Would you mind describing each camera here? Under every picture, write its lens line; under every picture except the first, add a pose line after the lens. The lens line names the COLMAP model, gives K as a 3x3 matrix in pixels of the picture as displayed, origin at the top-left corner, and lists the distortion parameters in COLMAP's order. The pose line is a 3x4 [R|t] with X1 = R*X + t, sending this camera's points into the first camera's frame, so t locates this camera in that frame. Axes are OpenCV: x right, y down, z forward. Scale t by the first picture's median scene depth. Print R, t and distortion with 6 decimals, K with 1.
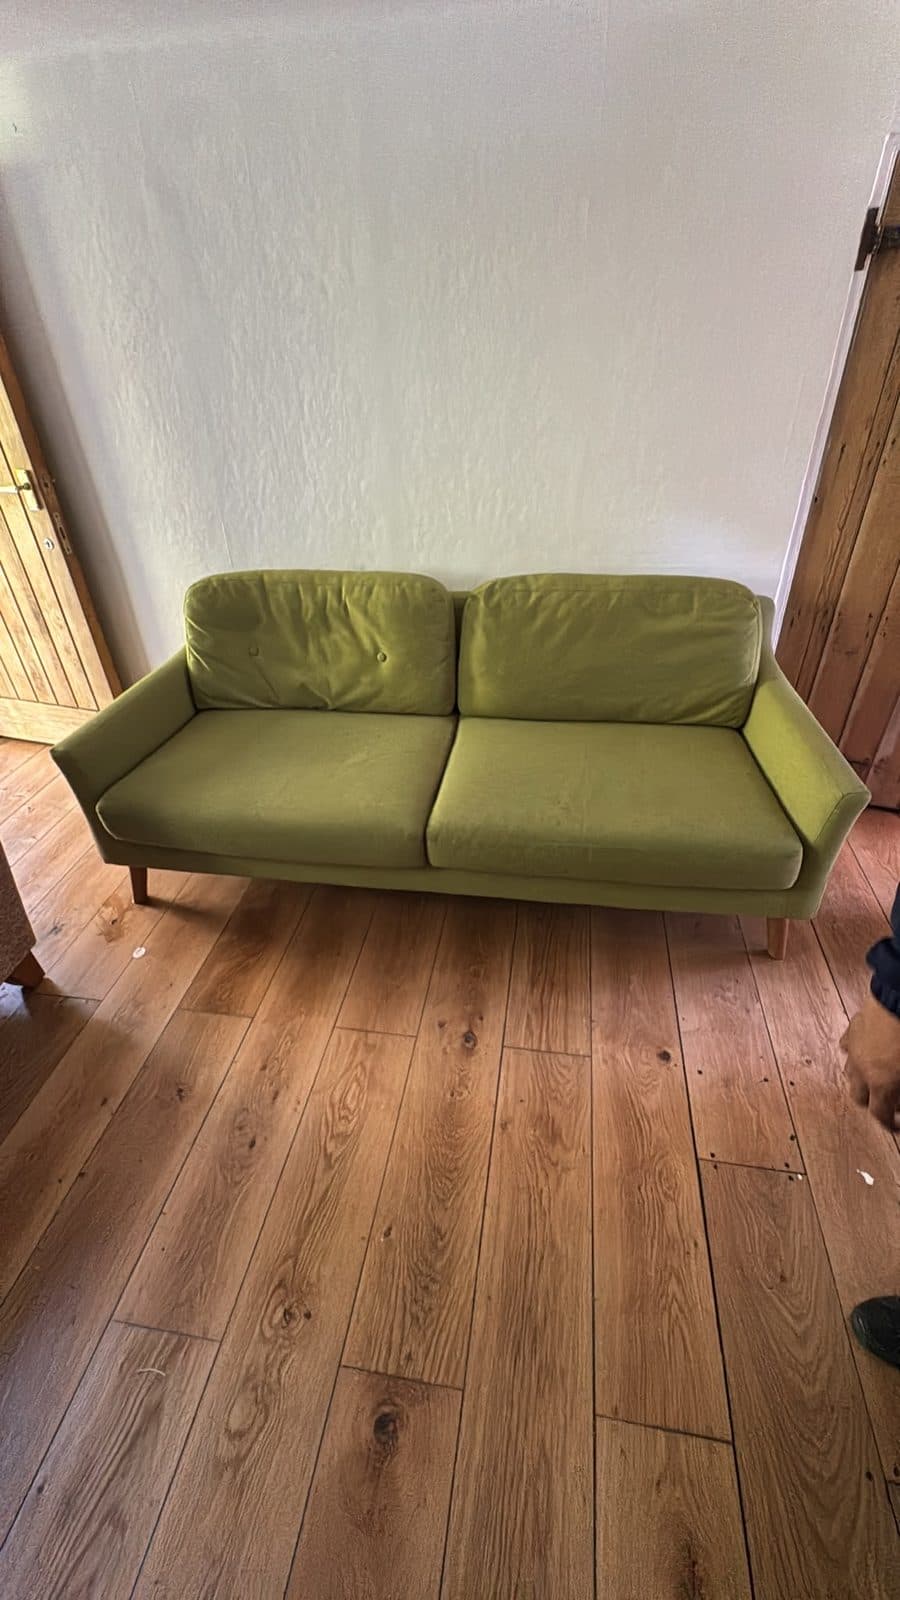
lens RADIAL K [[668.6, 0, 452.7], [0, 668.6, 800.7], [0, 0, 1]] dist [0.001966, 0.000408]
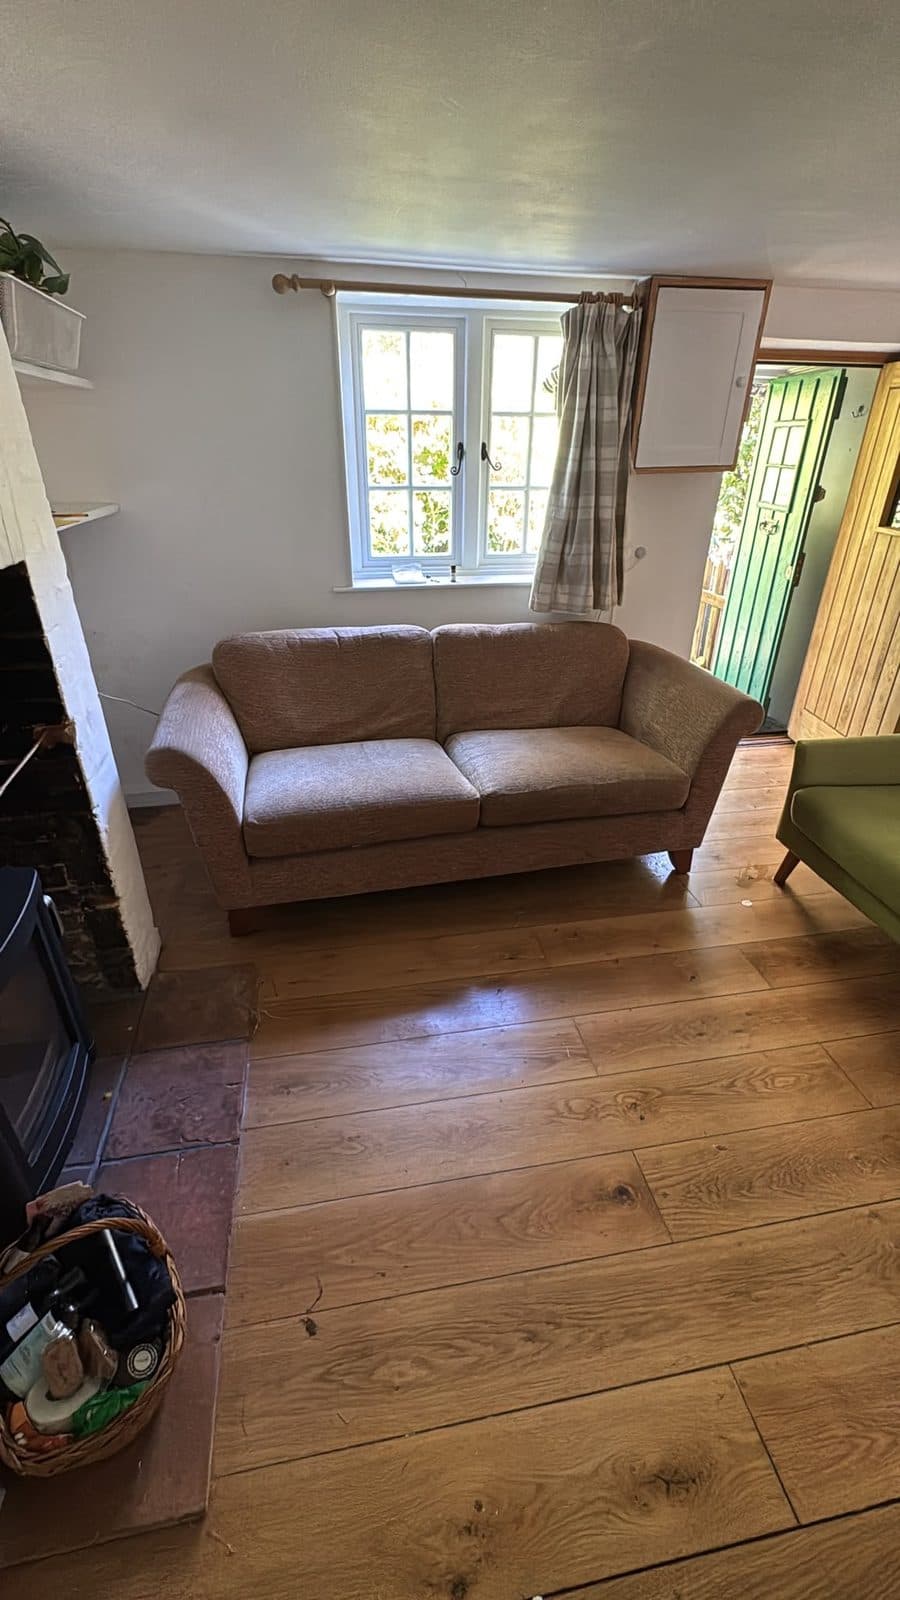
lens RADIAL K [[668.6, 0, 450.4], [0, 668.6, 798.7], [0, 0, 1]] dist [0.001966, 0.000408]
pose [[0.326580, 0.467174, -0.821641, 0.333485], [-0.555681, 0.798102, 0.232921, 0.093246], [0.764568, 0.380503, 0.520244, -0.191839]]
